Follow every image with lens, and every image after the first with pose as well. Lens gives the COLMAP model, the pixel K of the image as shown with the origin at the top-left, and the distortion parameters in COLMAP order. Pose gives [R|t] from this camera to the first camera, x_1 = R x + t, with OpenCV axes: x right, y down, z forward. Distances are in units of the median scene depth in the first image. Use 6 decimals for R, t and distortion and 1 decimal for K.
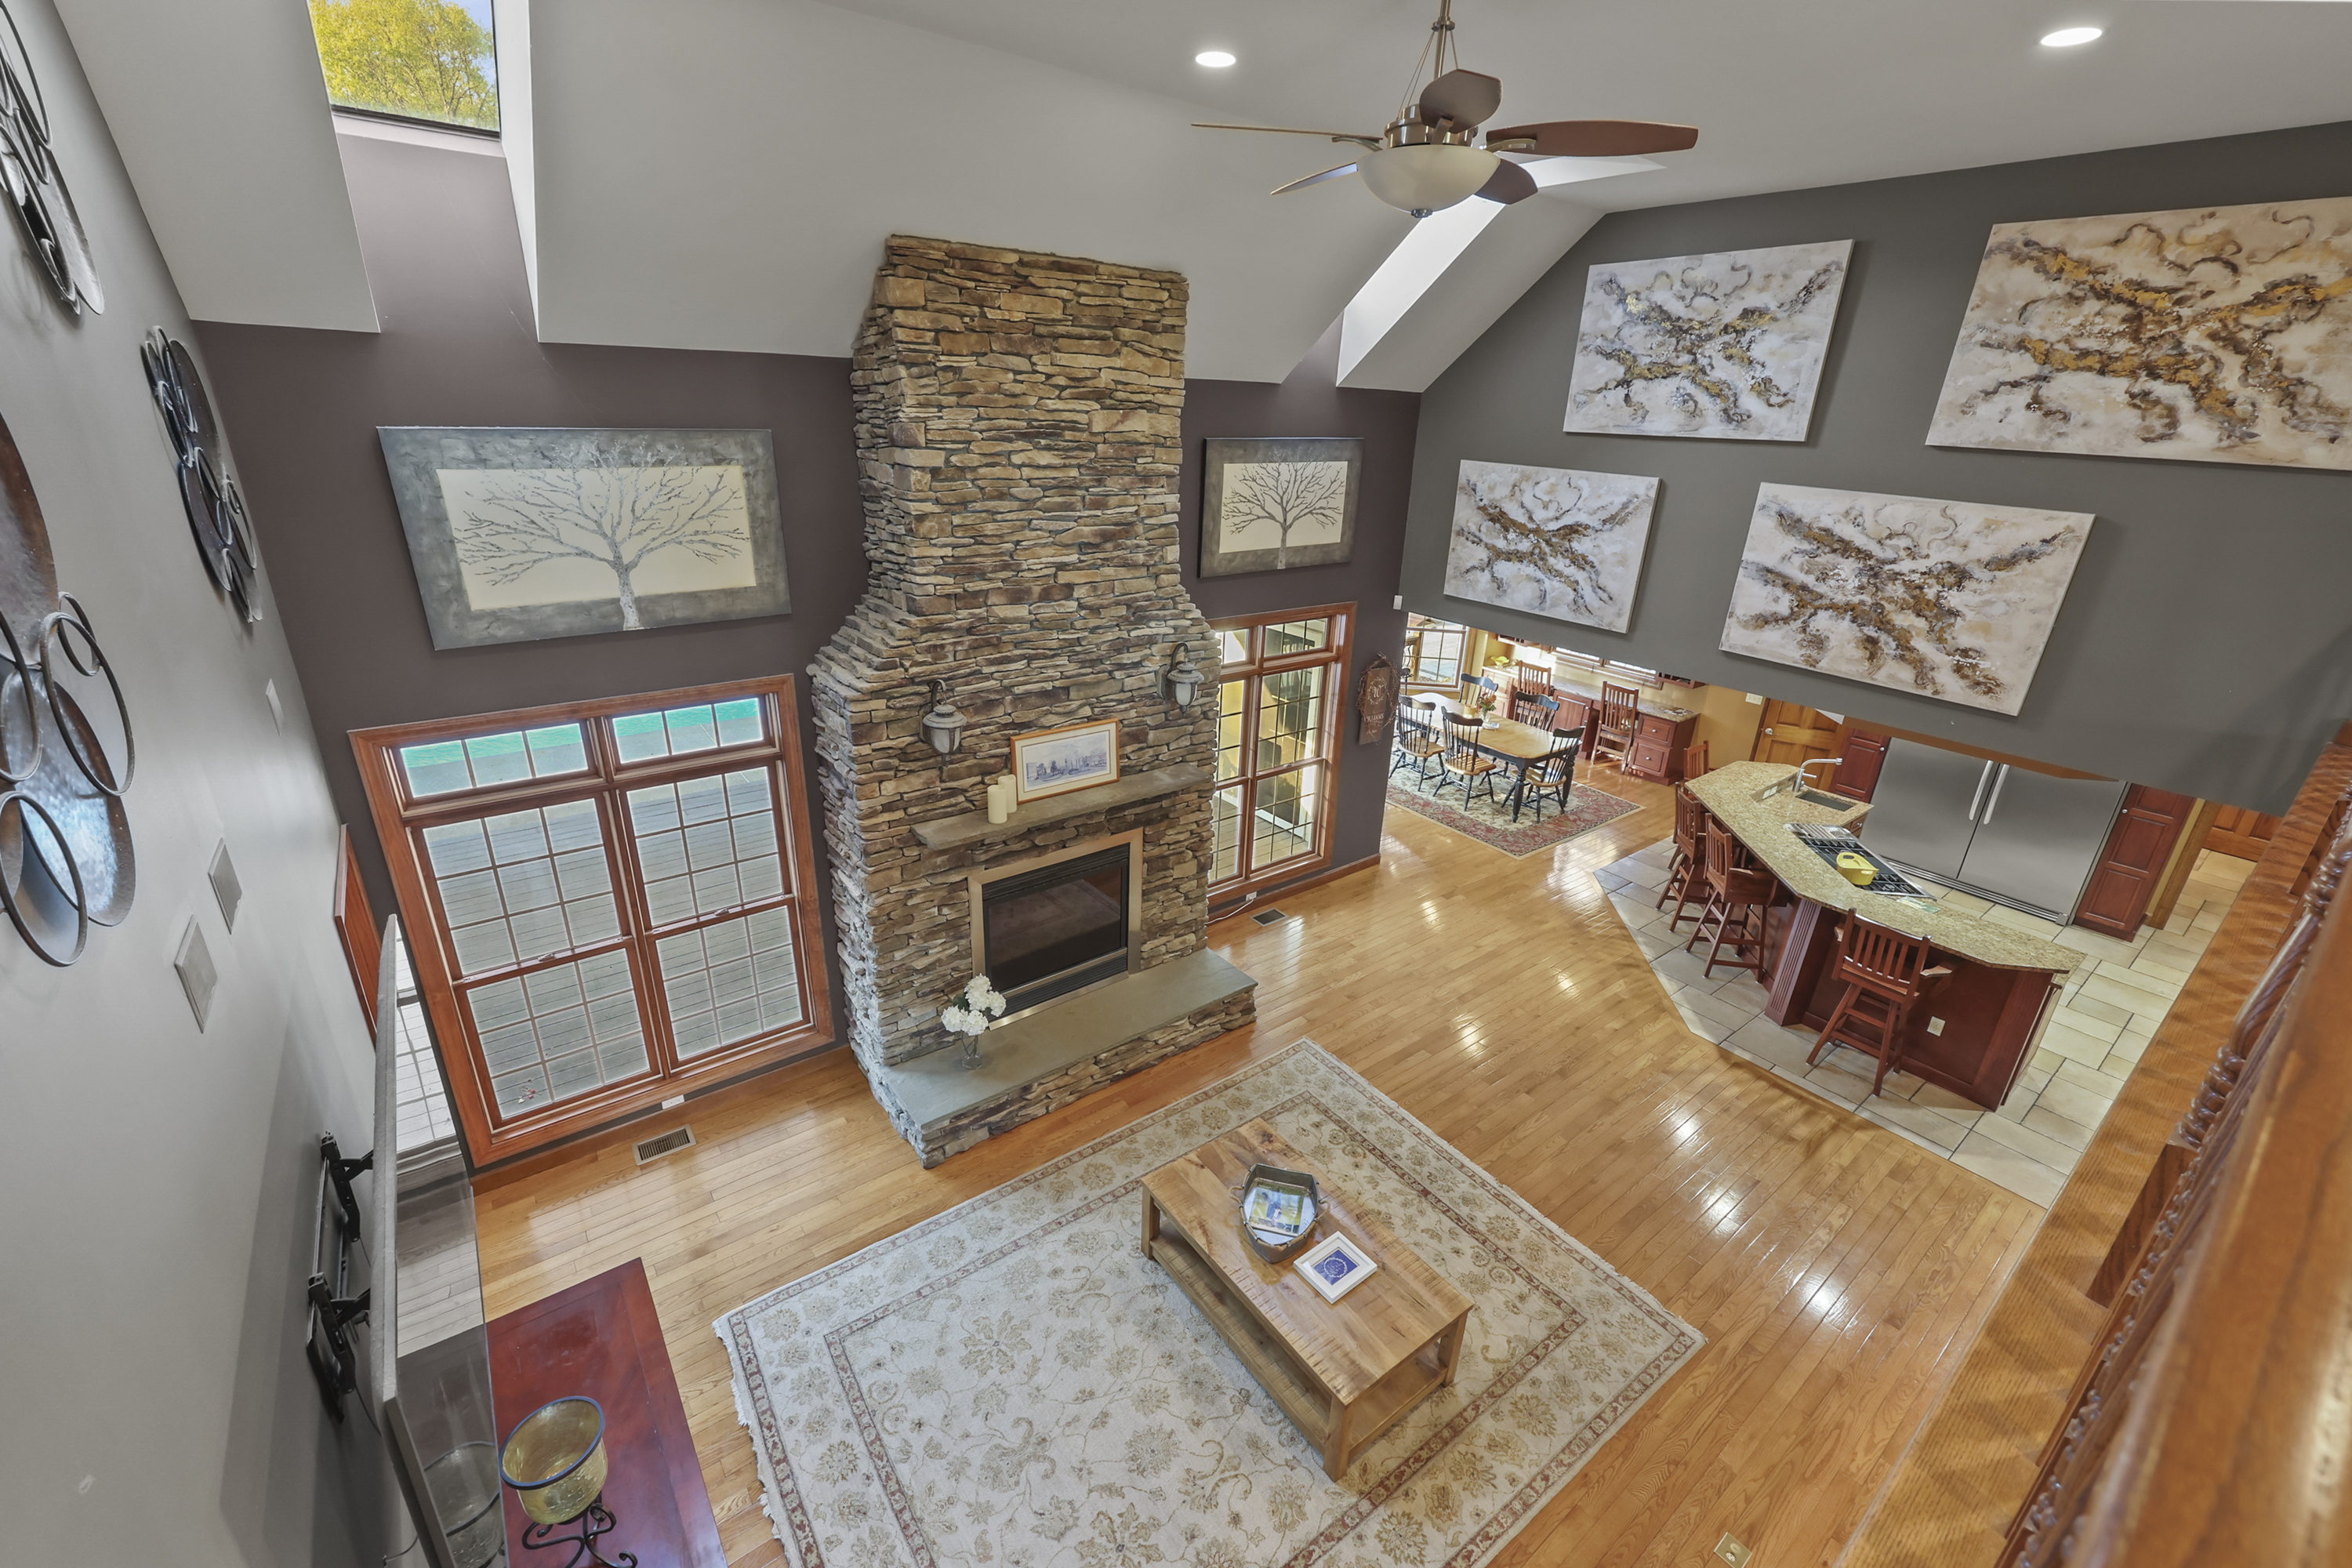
lens RADIAL K [[955.4, 0, 1180.9], [0, 955.4, 776.0], [0, 0, 1]] dist [0.000354, -0.000026]
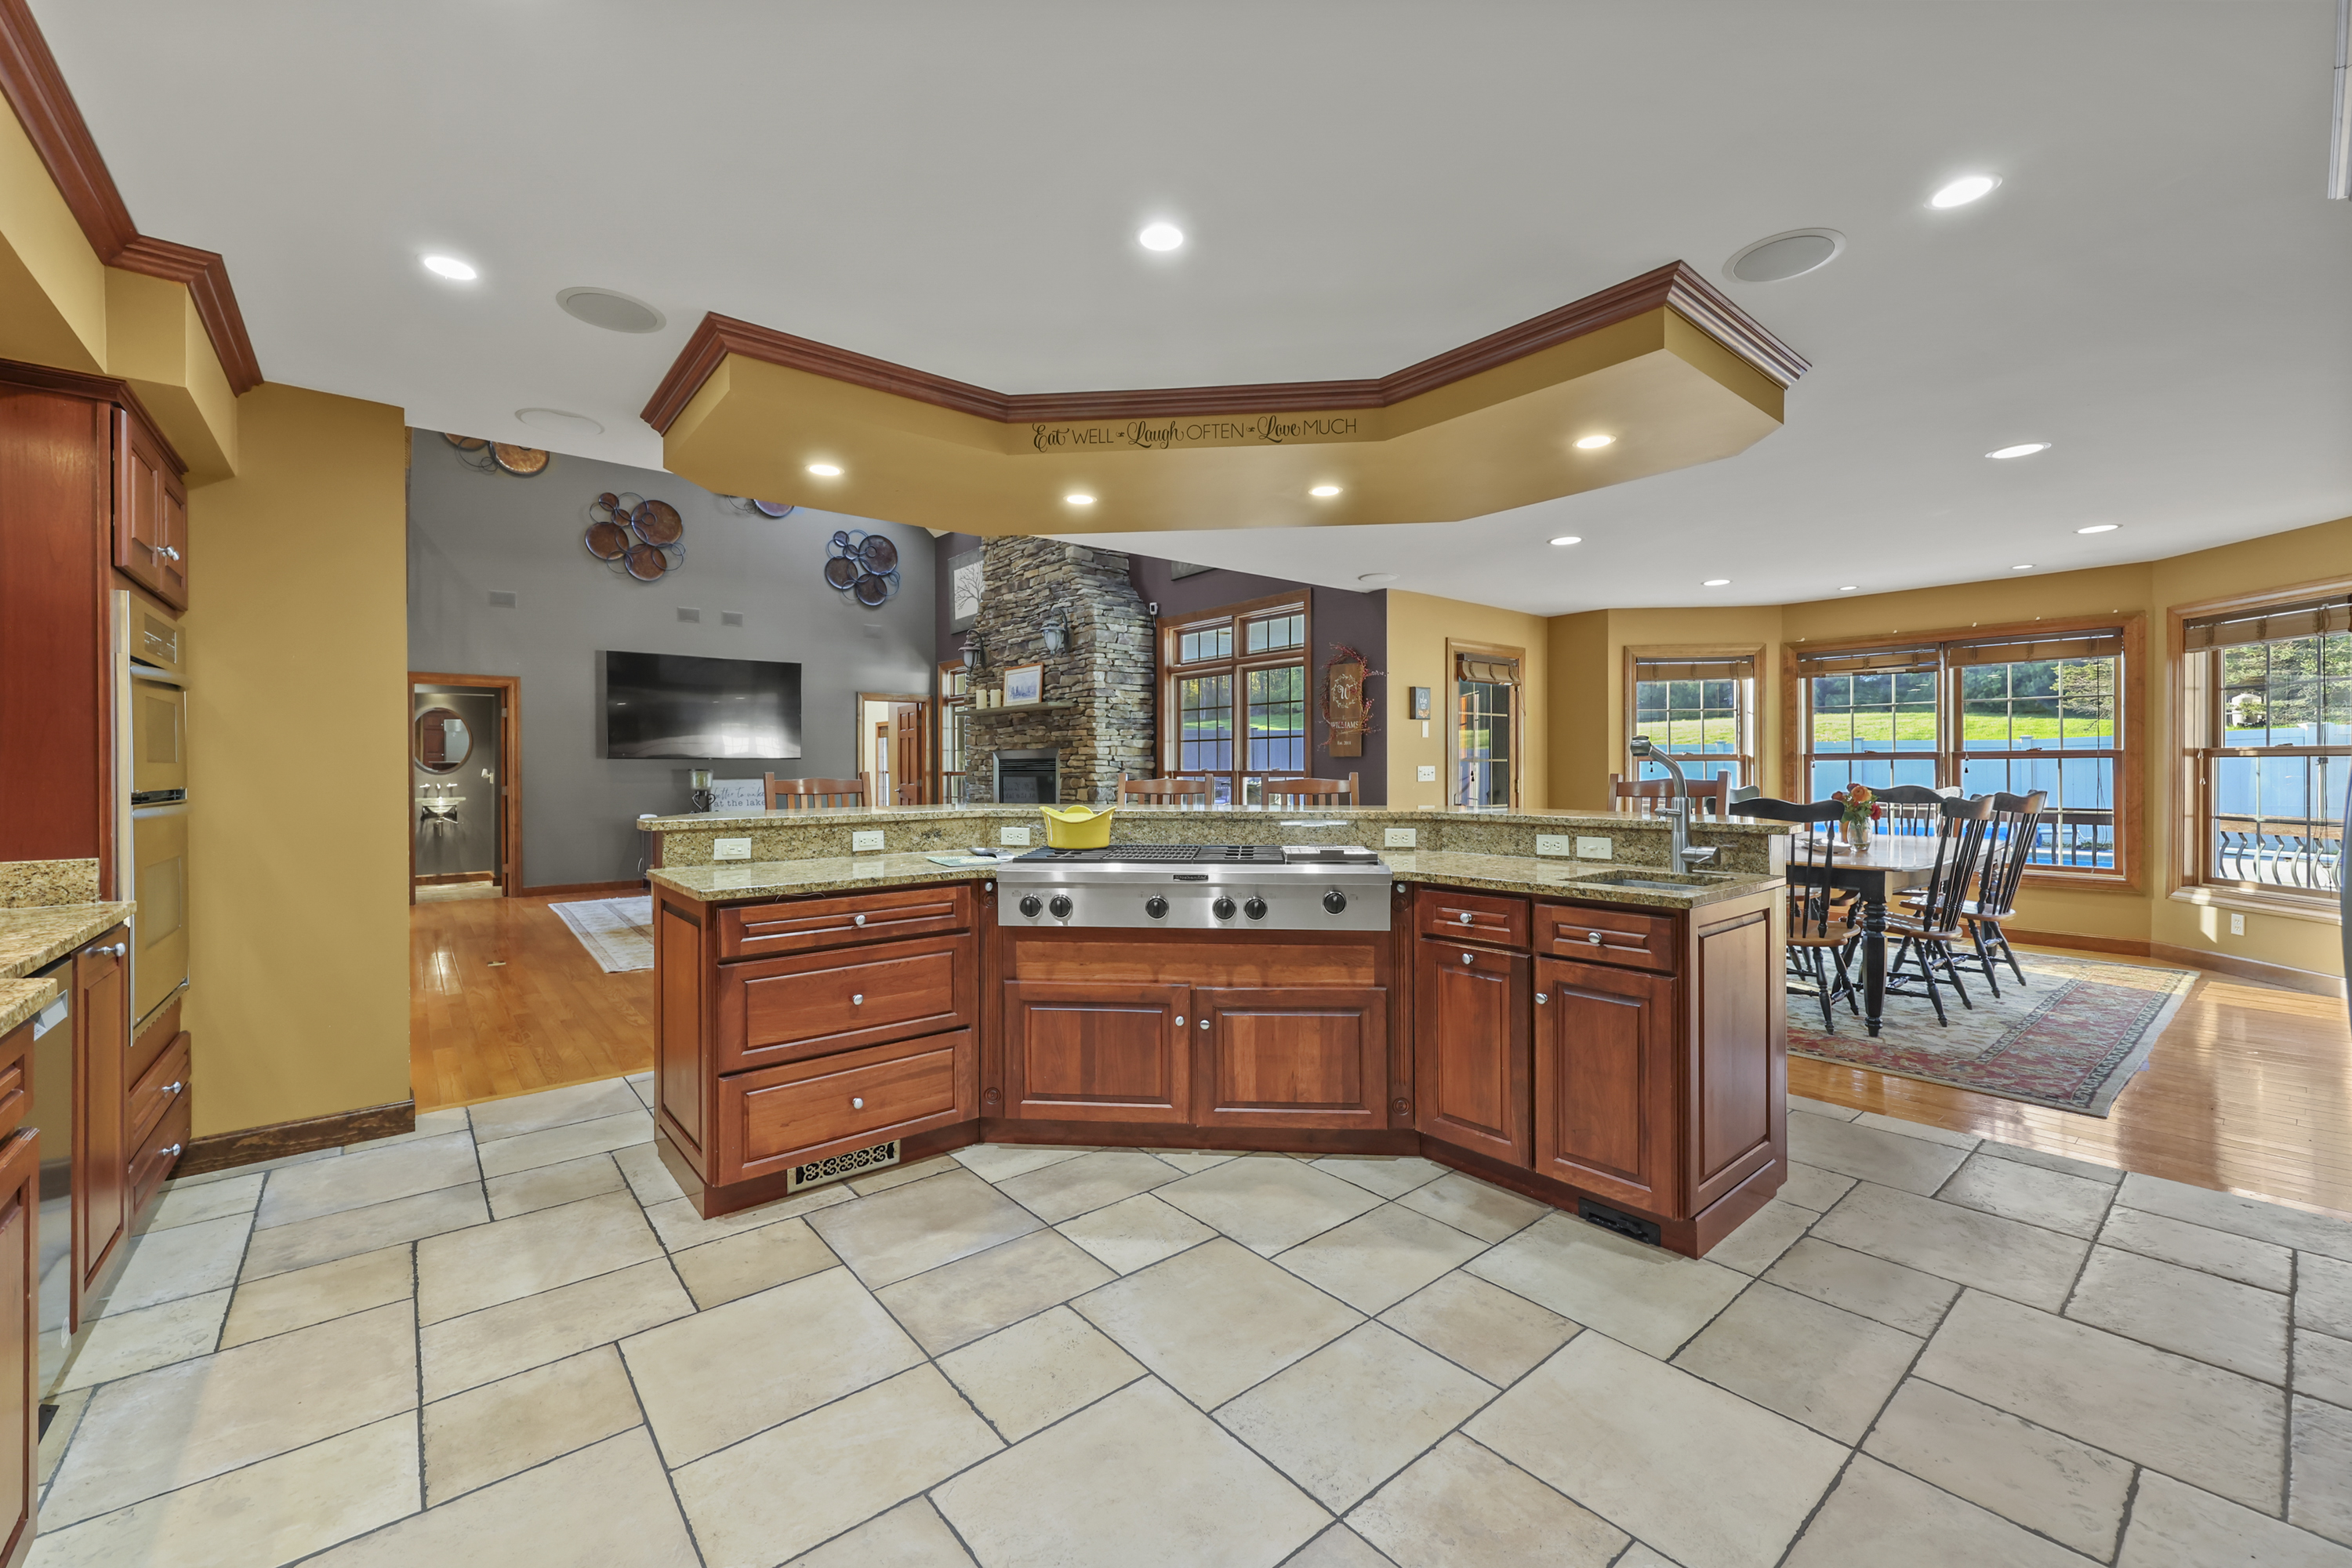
lens RADIAL K [[955.4, 0, 1176.5], [0, 955.4, 767.5], [0, 0, 1]] dist [0.000354, -0.000026]
pose [[0.026627, -0.036748, -0.998970, 1.530524], [-0.356074, 0.933429, -0.043828, 0.090780], [0.934078, 0.356874, 0.011769, 1.306070]]
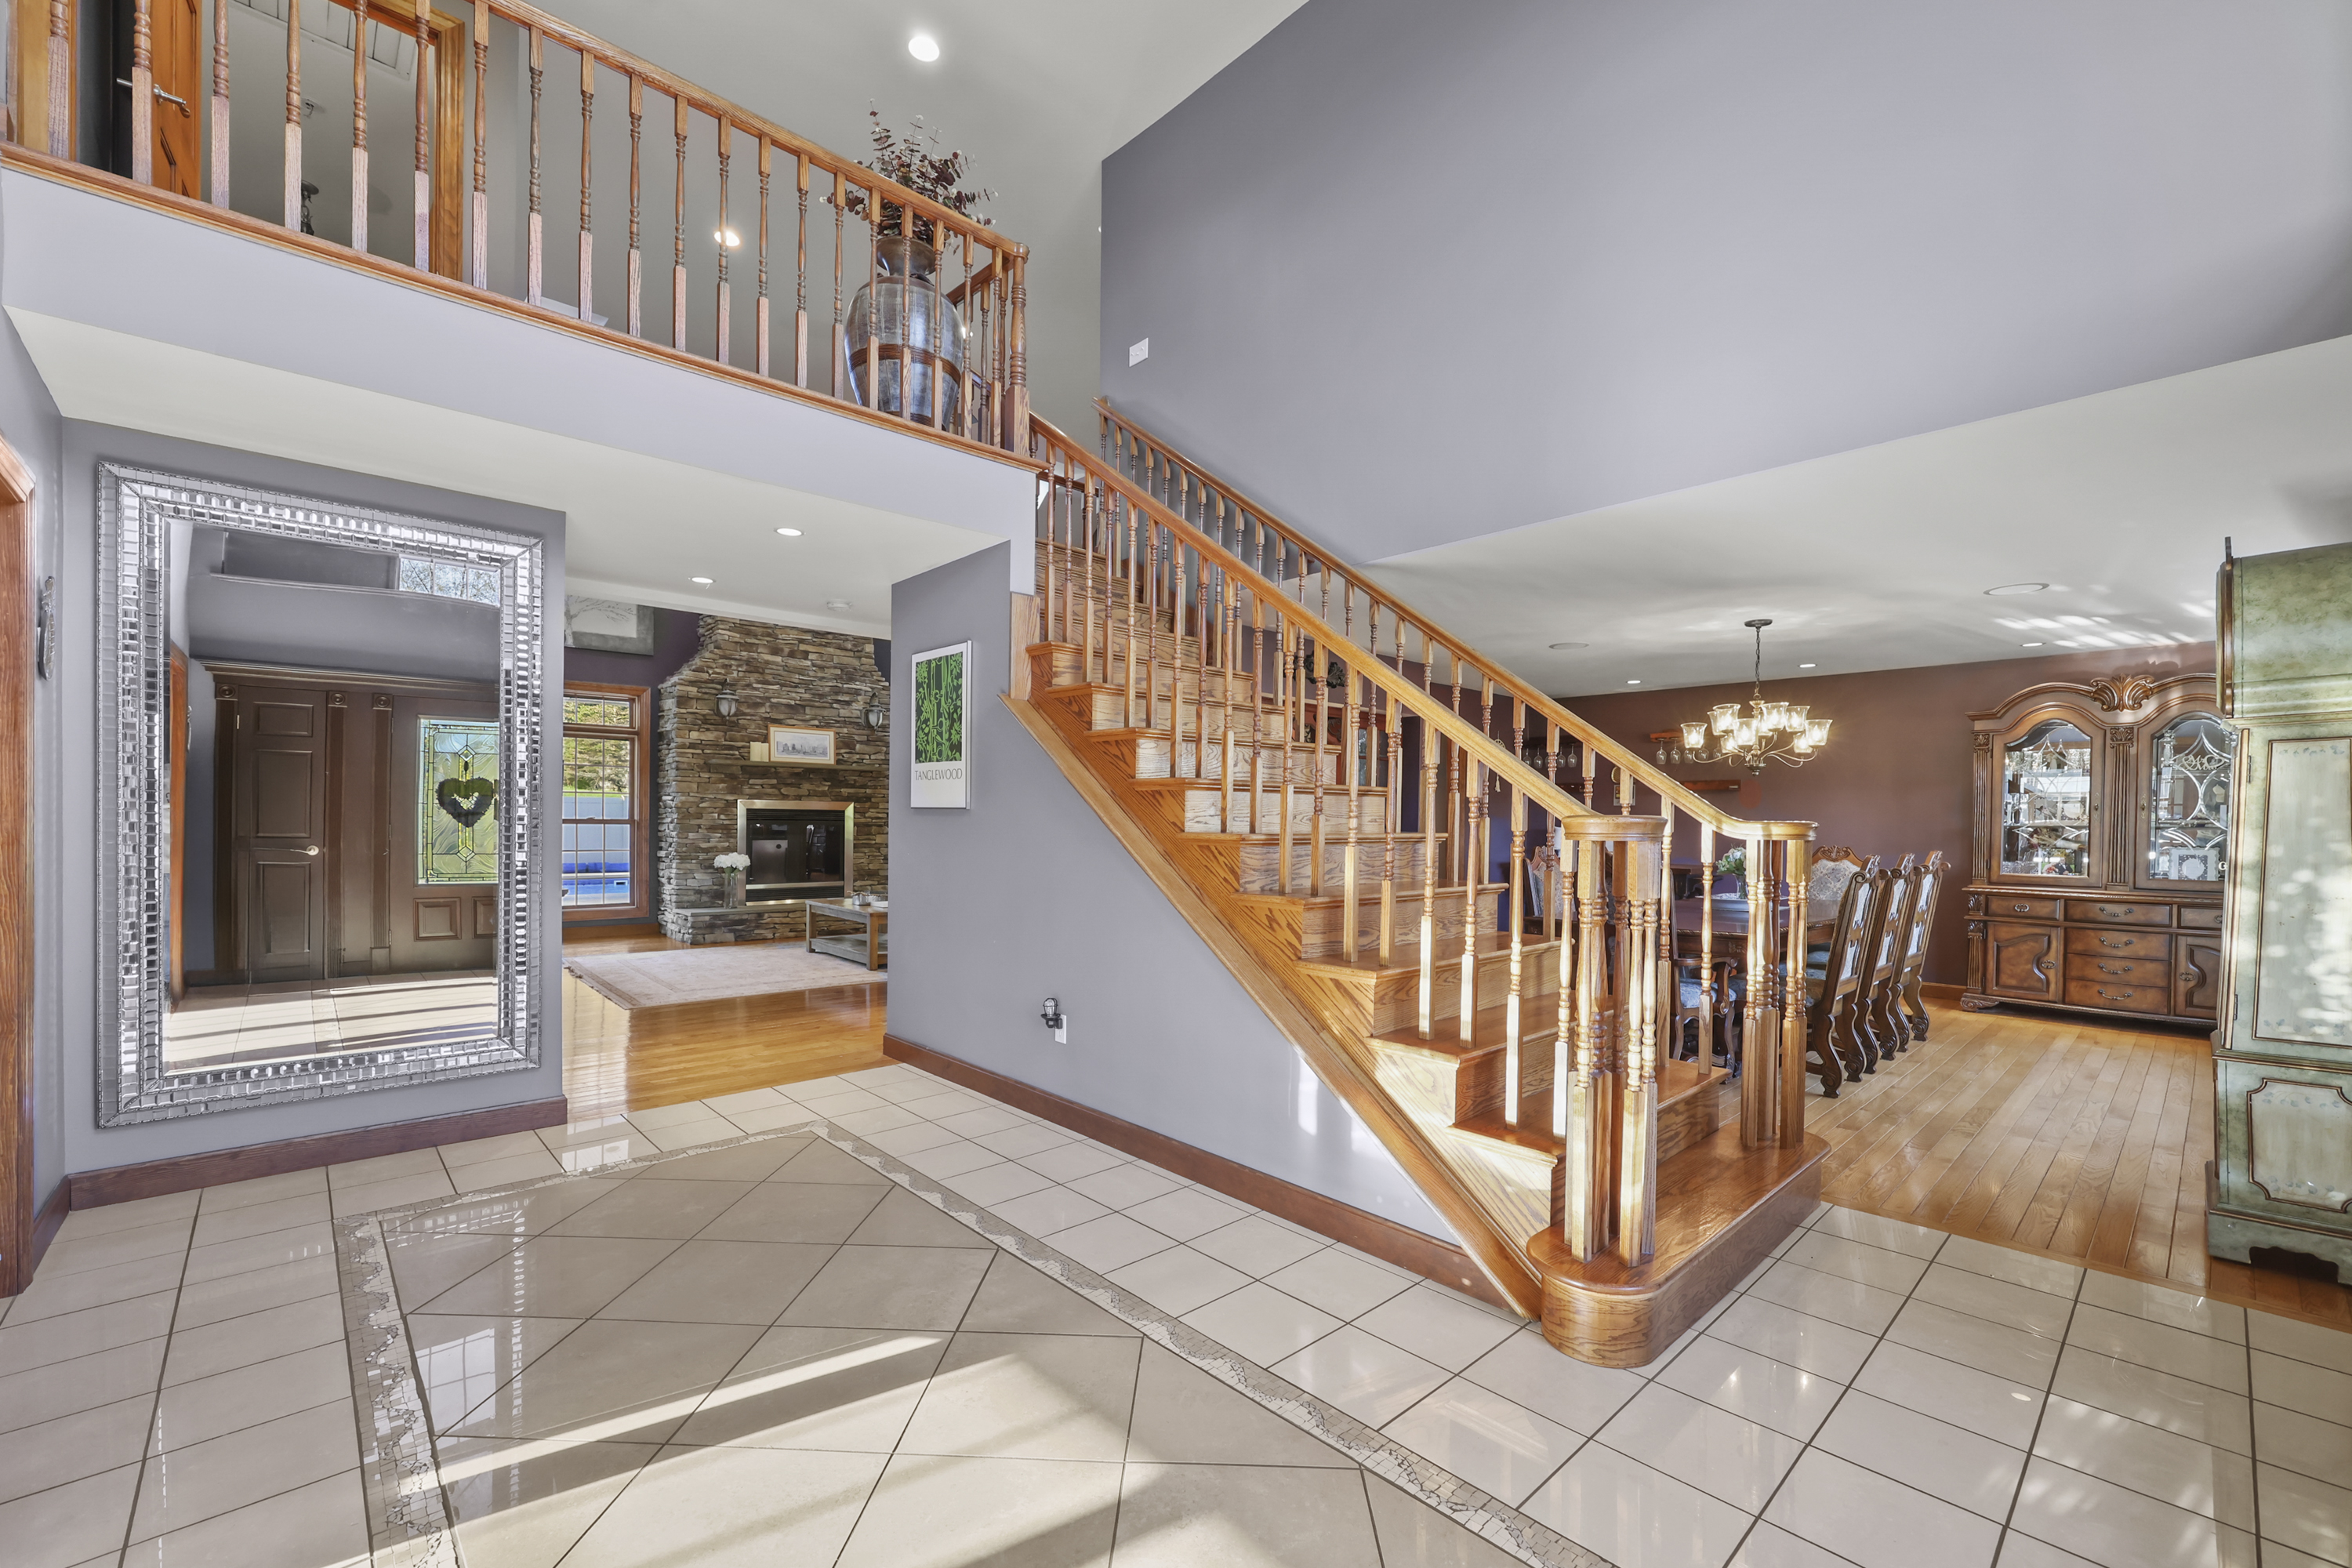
lens RADIAL K [[955.4, 0, 1182.2], [0, 955.4, 826.6], [0, 0, 1]] dist [0.000354, -0.000026]
pose [[0.995178, -0.026286, 0.094500, 0.437734], [0.058205, 0.933724, -0.353230, 0.836233], [-0.078952, 0.357027, 0.930751, -0.719105]]
